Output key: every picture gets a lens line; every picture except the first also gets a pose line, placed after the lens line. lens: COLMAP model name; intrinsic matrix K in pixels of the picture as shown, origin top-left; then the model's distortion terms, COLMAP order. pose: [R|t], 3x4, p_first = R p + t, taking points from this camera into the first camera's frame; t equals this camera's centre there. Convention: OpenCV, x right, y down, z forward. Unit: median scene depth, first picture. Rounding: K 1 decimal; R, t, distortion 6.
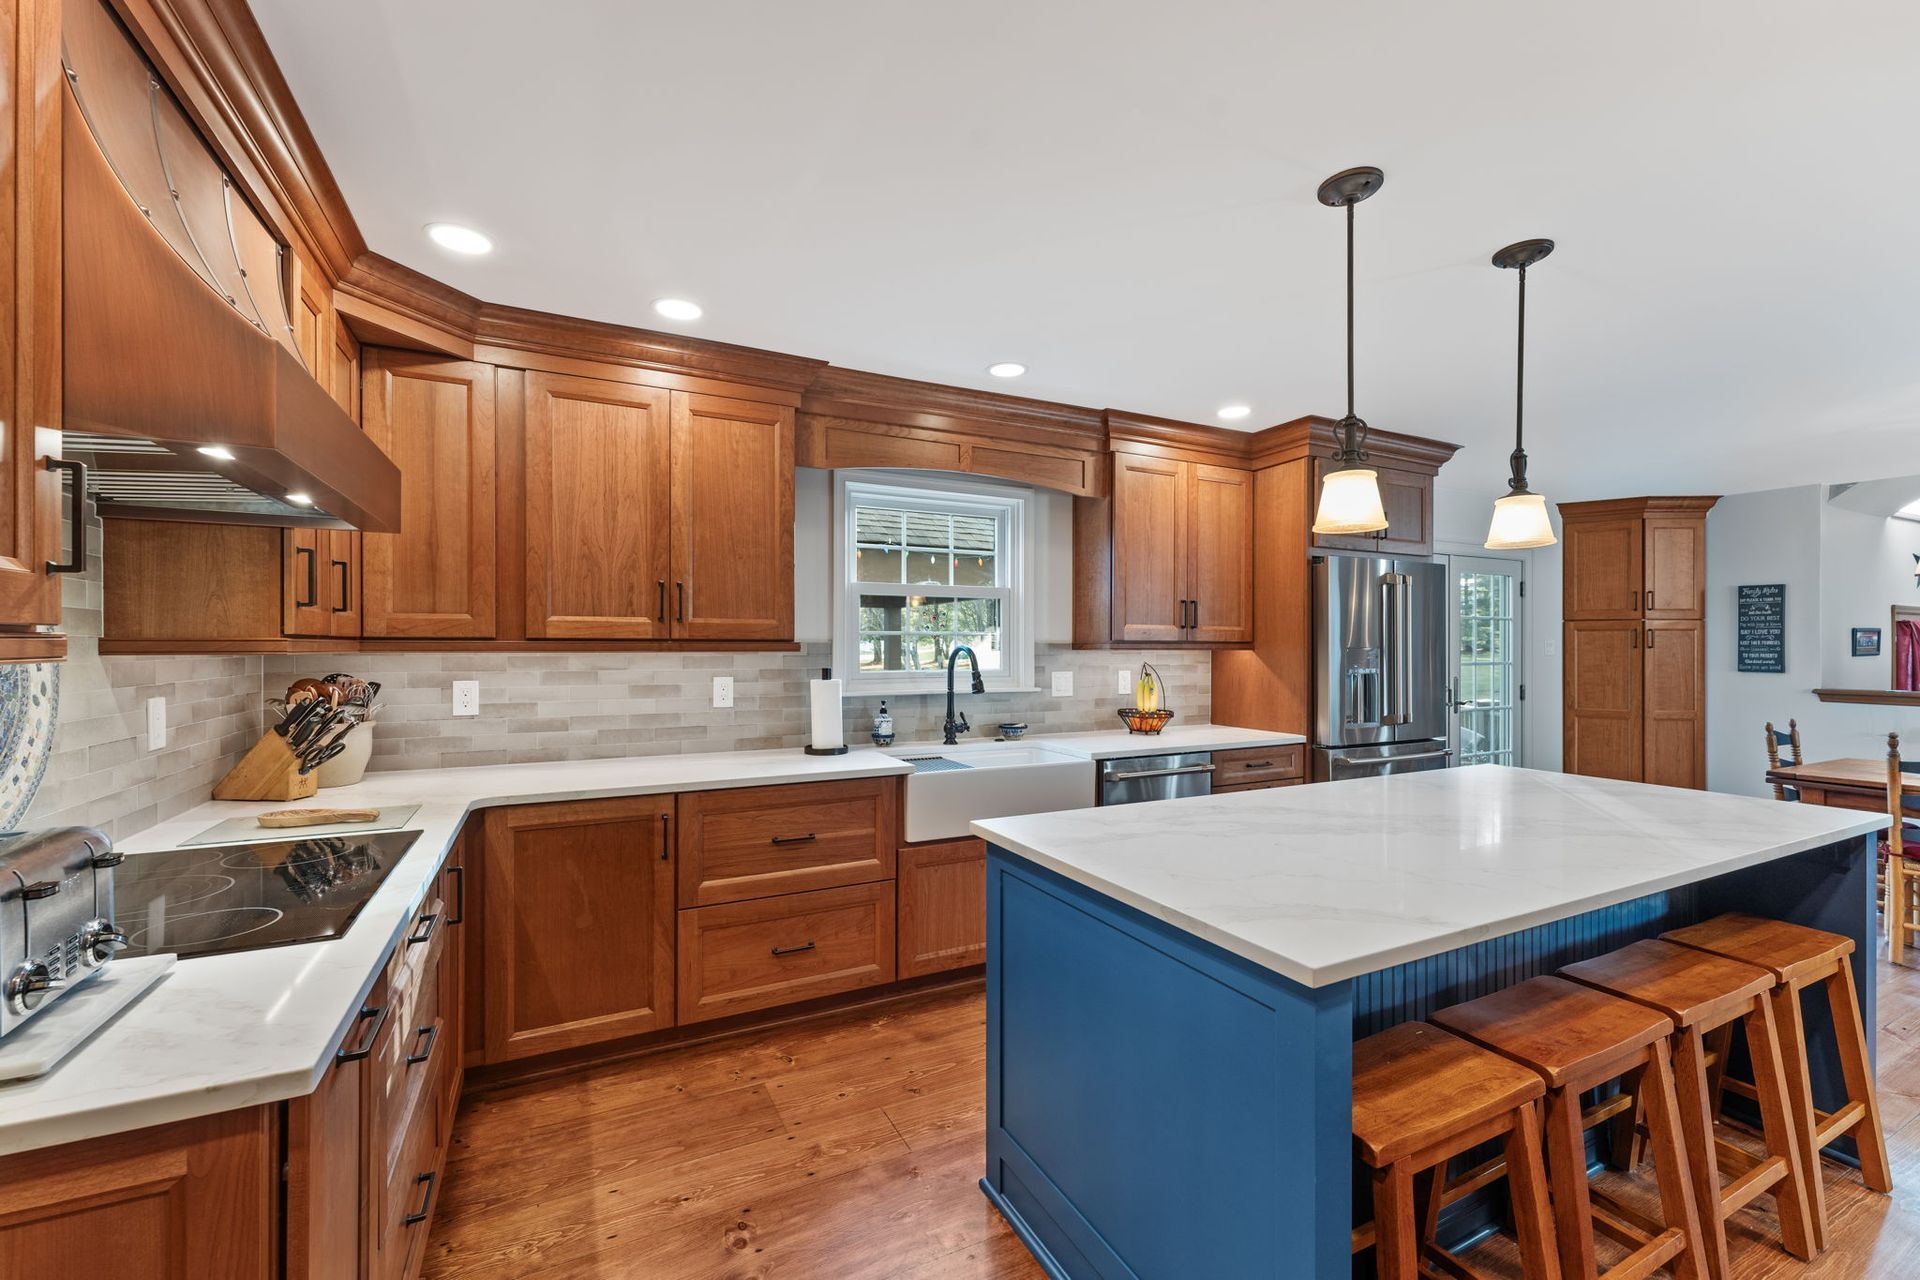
lens RADIAL K [[777.2, 0, 958.8], [0, 777.2, 647.3], [0, 0, 1]] dist [-0.000106, -0.000298]
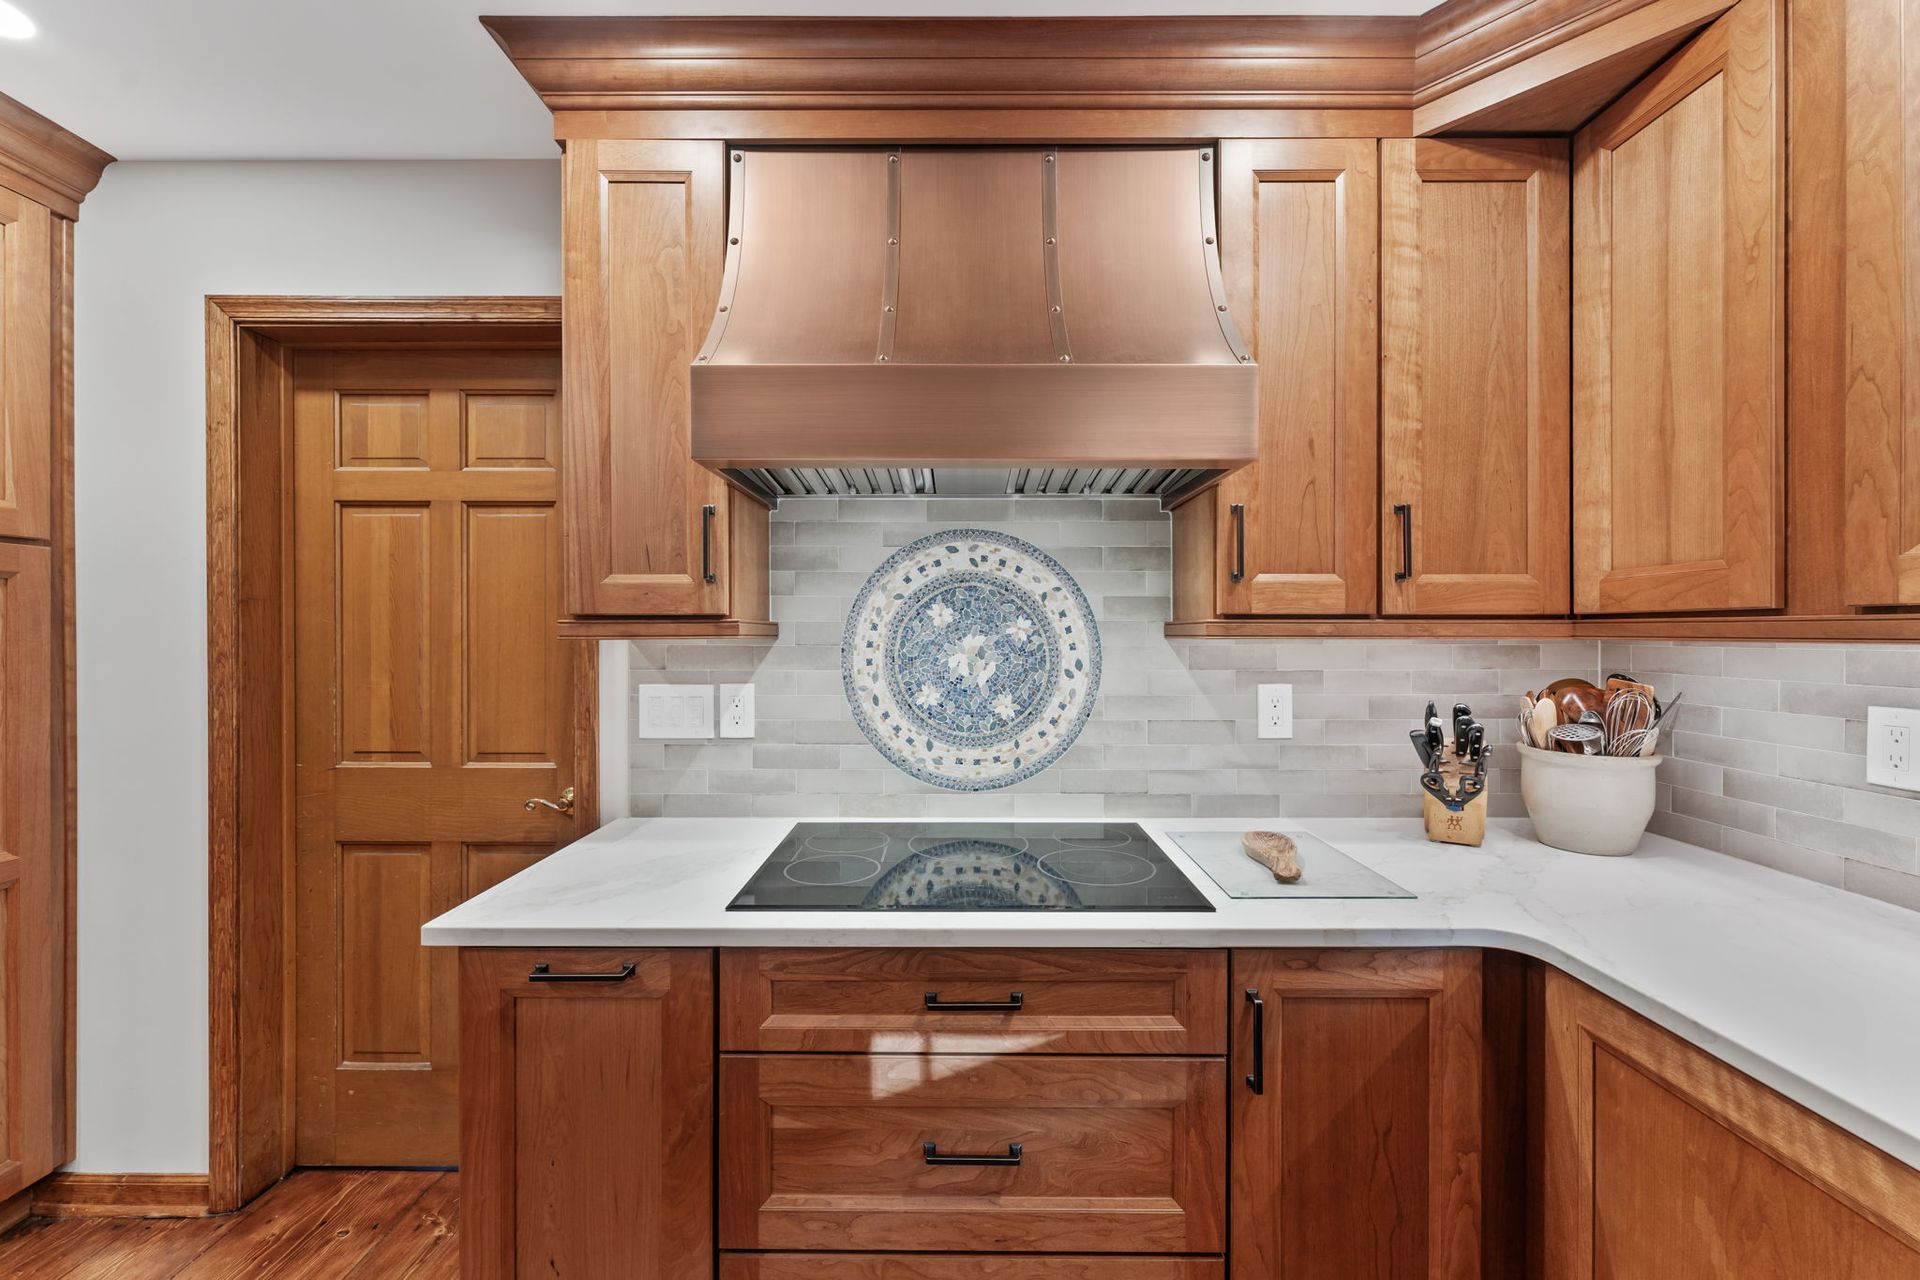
lens RADIAL K [[769.8, 0, 956.4], [0, 769.8, 633.9], [0, 0, 1]] dist [0.000386, 0.000131]
pose [[-0.454037, 0.000230, -0.890983, -0.008209], [-0.002455, 0.999996, 0.001509, 0.001705], [0.890980, 0.002872, -0.454034, 0.626401]]
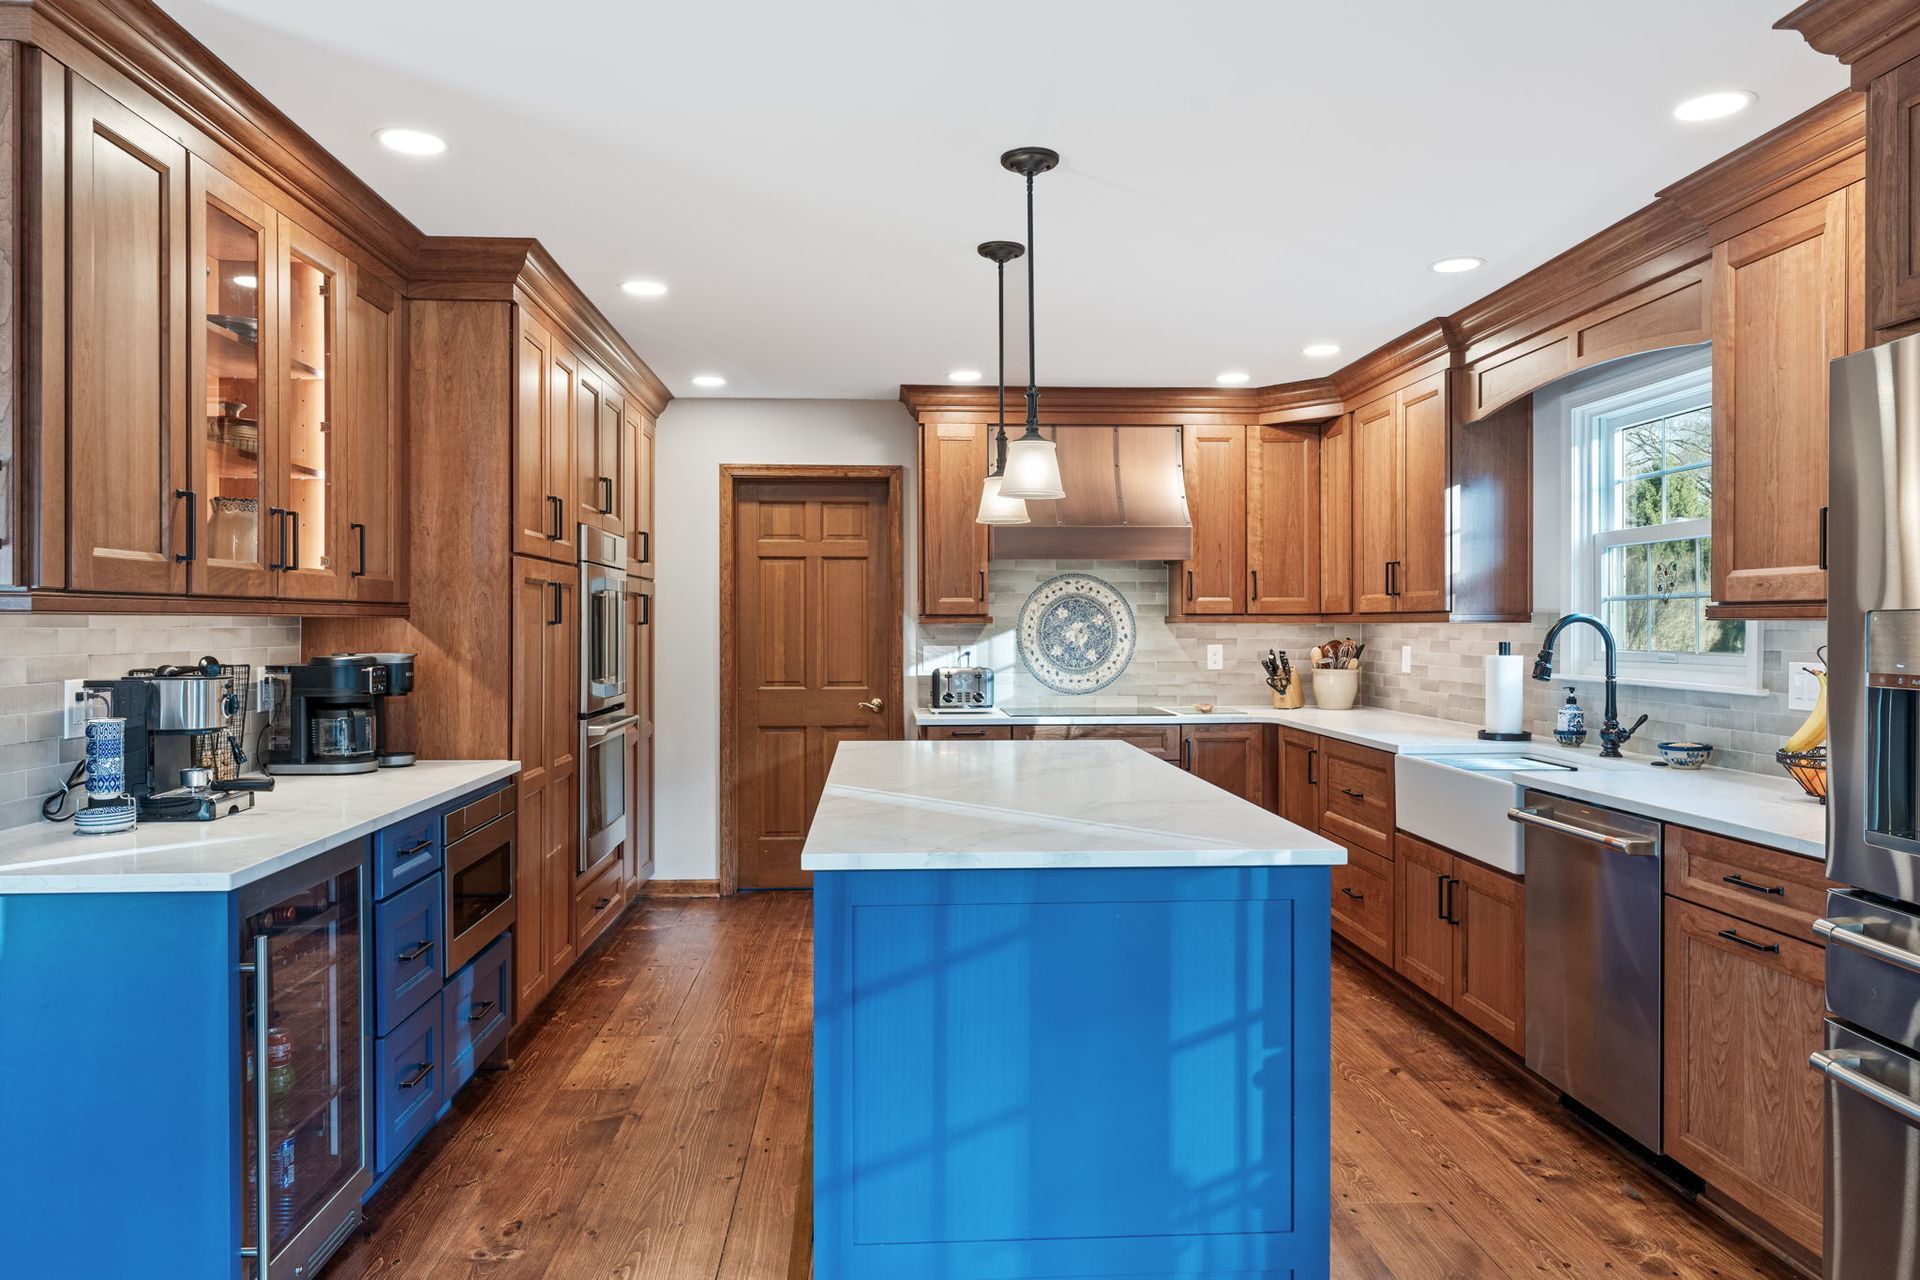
lens RADIAL K [[1282.2, 0, 958.6], [0, 1282.2, 634.8], [0, 0, 1]] dist [-0.002666, 0.000601]
pose [[-0.391749, 0.006642, -0.920048, 1.383257], [0.000094, 0.999974, 0.007178, 0.008026], [0.920072, 0.002725, -0.391740, 0.992589]]
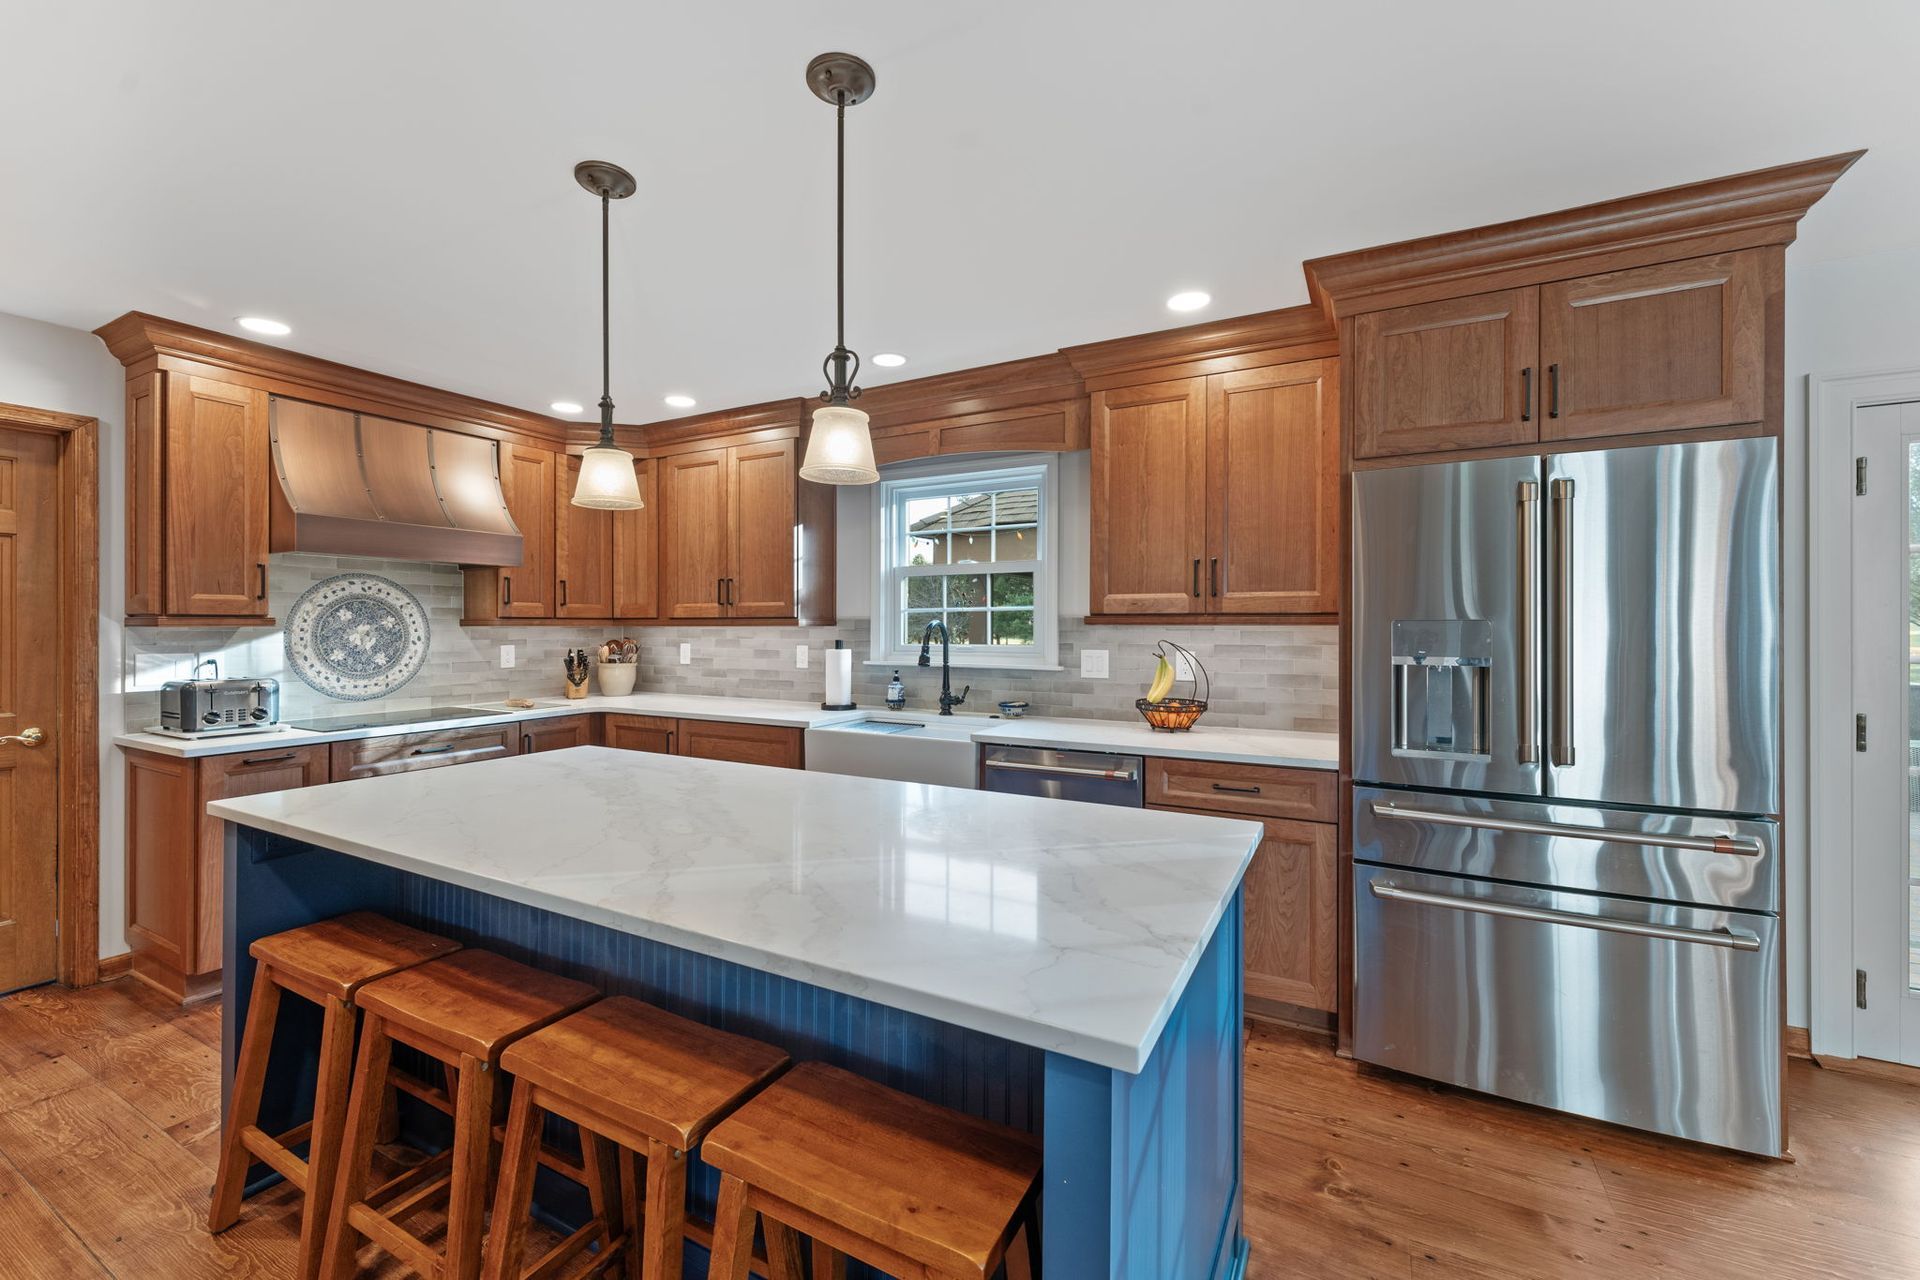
lens RADIAL K [[770.5, 0, 956.3], [0, 770.5, 623.0], [0, 0, 1]] dist [0.000296, 0.000563]
pose [[0.575165, -0.004212, -0.818026, 0.923139], [-0.000036, 0.999987, -0.005175, 0.006275], [0.818037, 0.003006, 0.575157, 0.449280]]
